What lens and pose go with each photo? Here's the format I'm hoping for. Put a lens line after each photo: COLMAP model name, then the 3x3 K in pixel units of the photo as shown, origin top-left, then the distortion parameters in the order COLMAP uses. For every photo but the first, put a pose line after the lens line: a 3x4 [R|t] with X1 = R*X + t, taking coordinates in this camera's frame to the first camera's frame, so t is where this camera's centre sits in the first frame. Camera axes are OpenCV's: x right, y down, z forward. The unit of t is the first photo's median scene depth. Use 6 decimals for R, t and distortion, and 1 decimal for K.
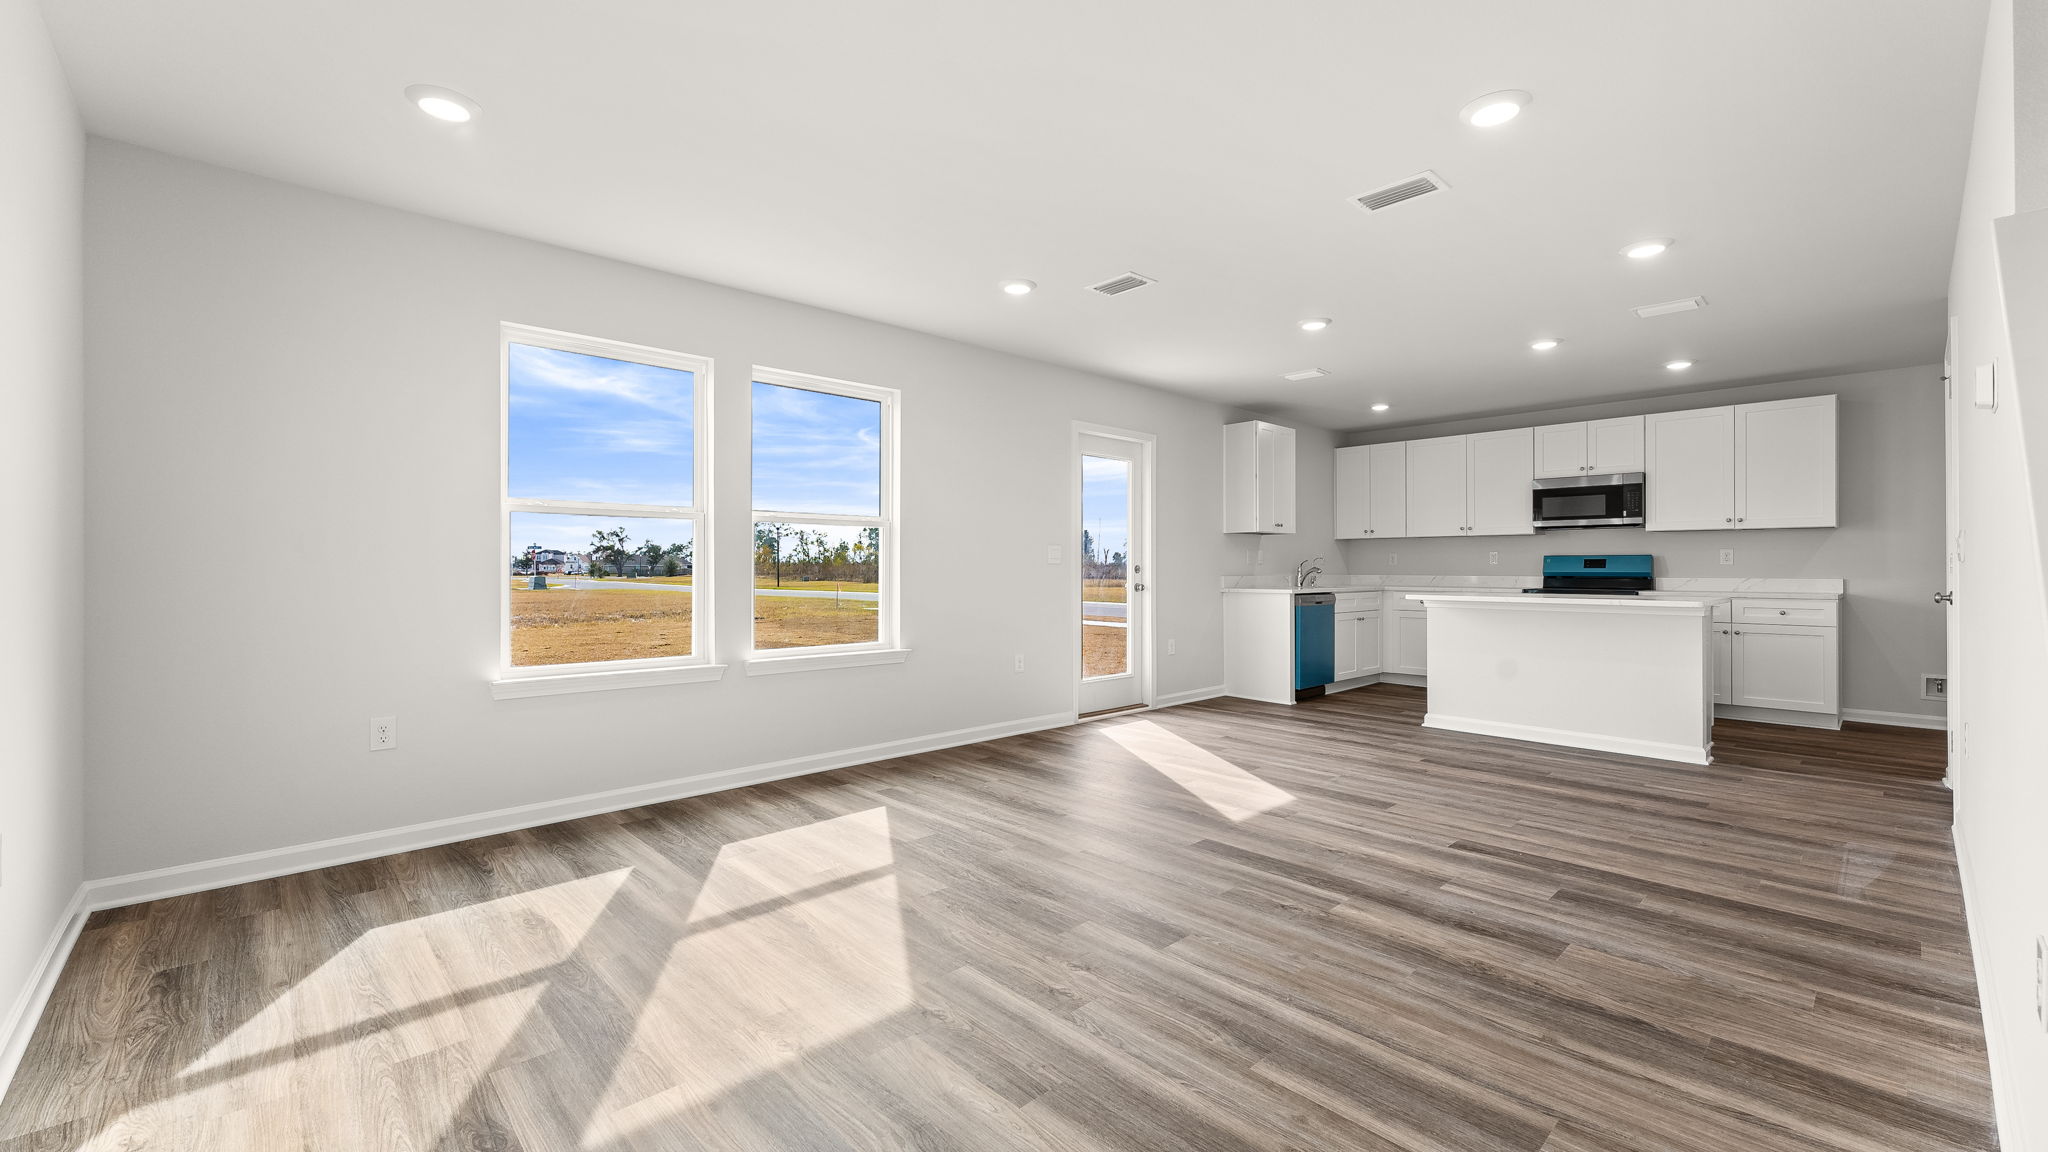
lens RADIAL K [[825.6, 0, 1024.0], [0, 825.6, 576.0], [0, 0, 1]] dist [0.000148, 0.000331]
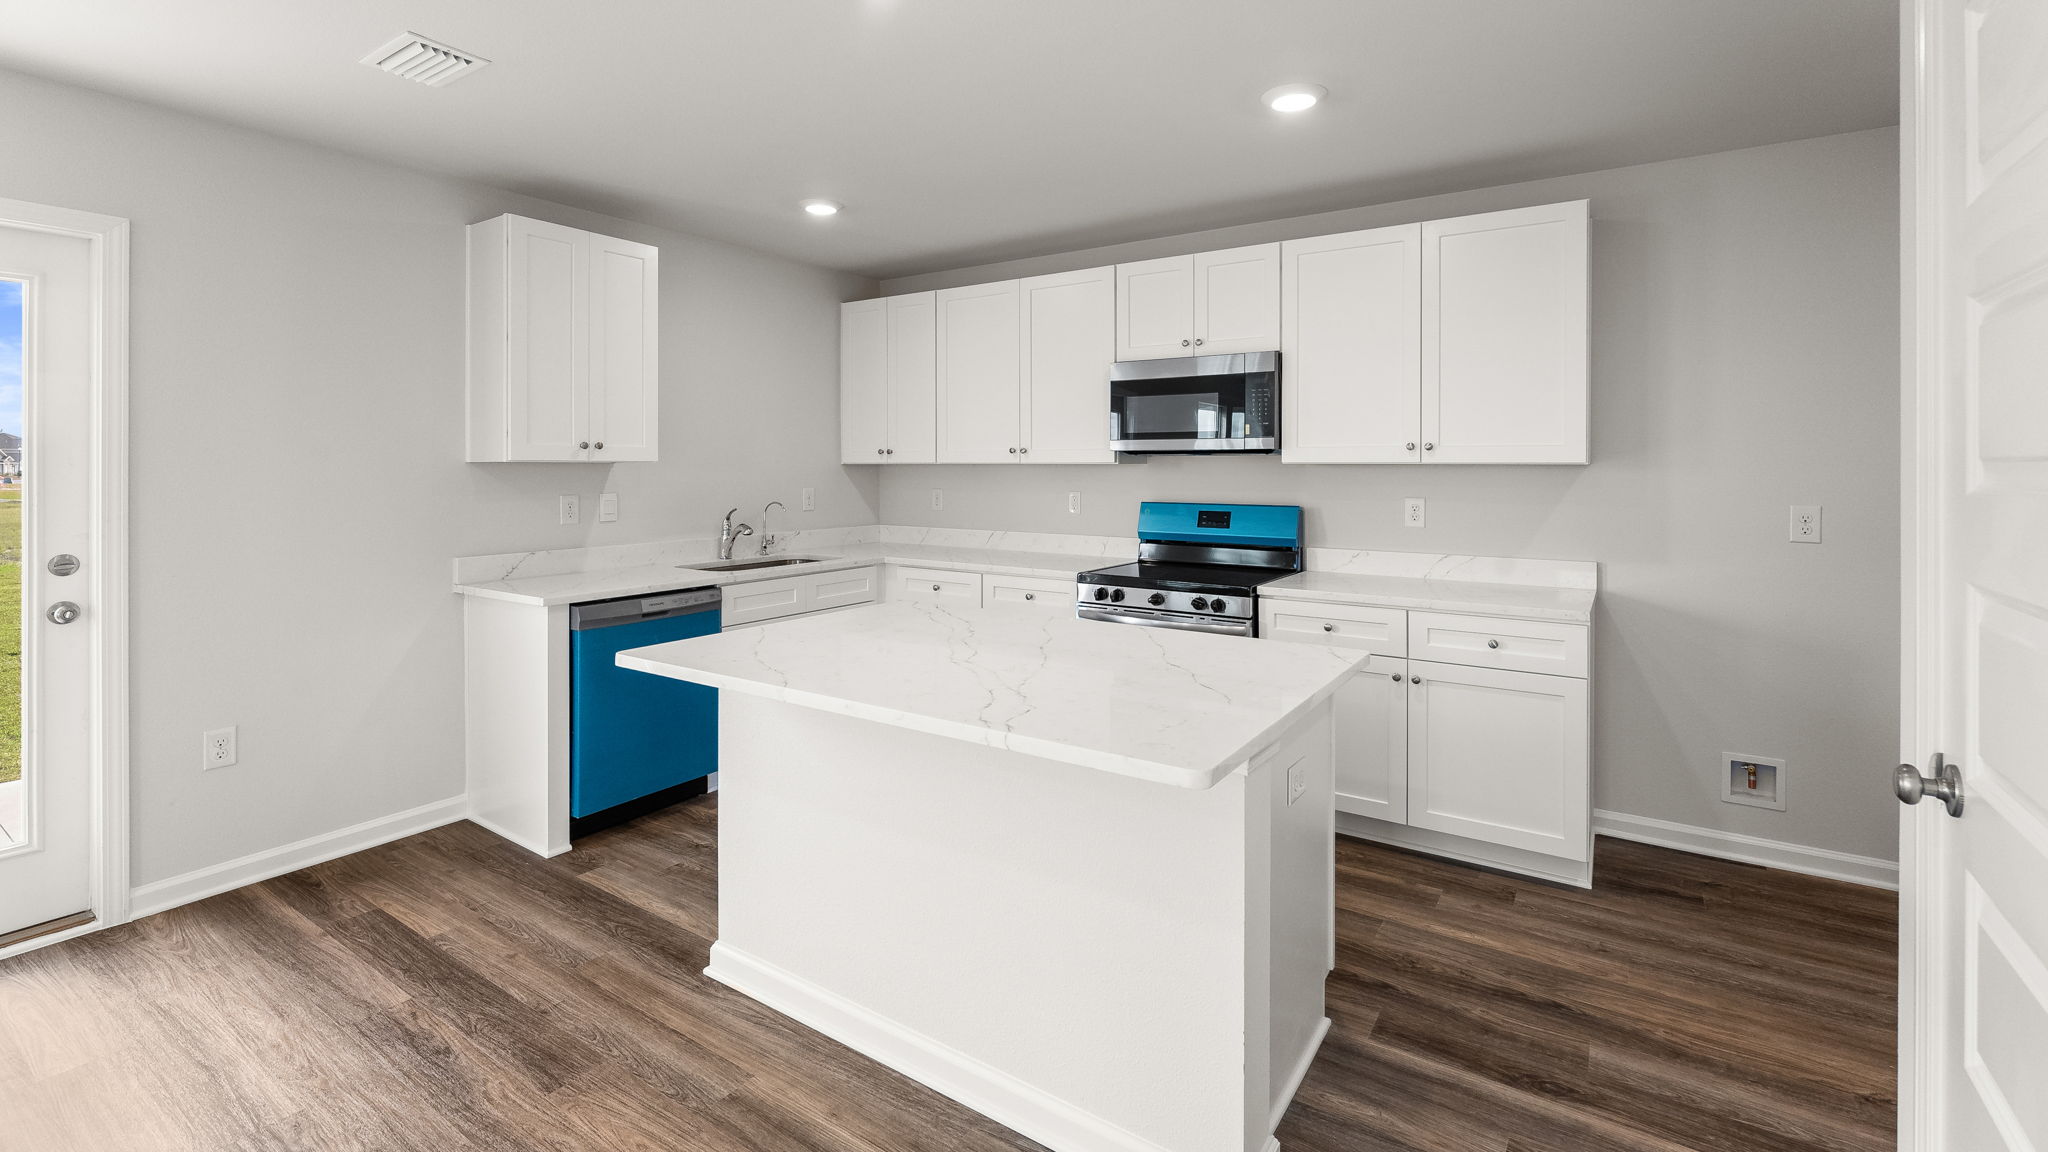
lens RADIAL K [[907.4, 0, 1024.8], [0, 907.4, 487.5], [0, 0, 1]] dist [-0.001332, -0.000314]
pose [[0.975209, -0.006013, 0.221202, 0.463549], [0.002694, 0.999879, 0.015305, -0.048214], [-0.221268, -0.014330, 0.975108, 0.472347]]
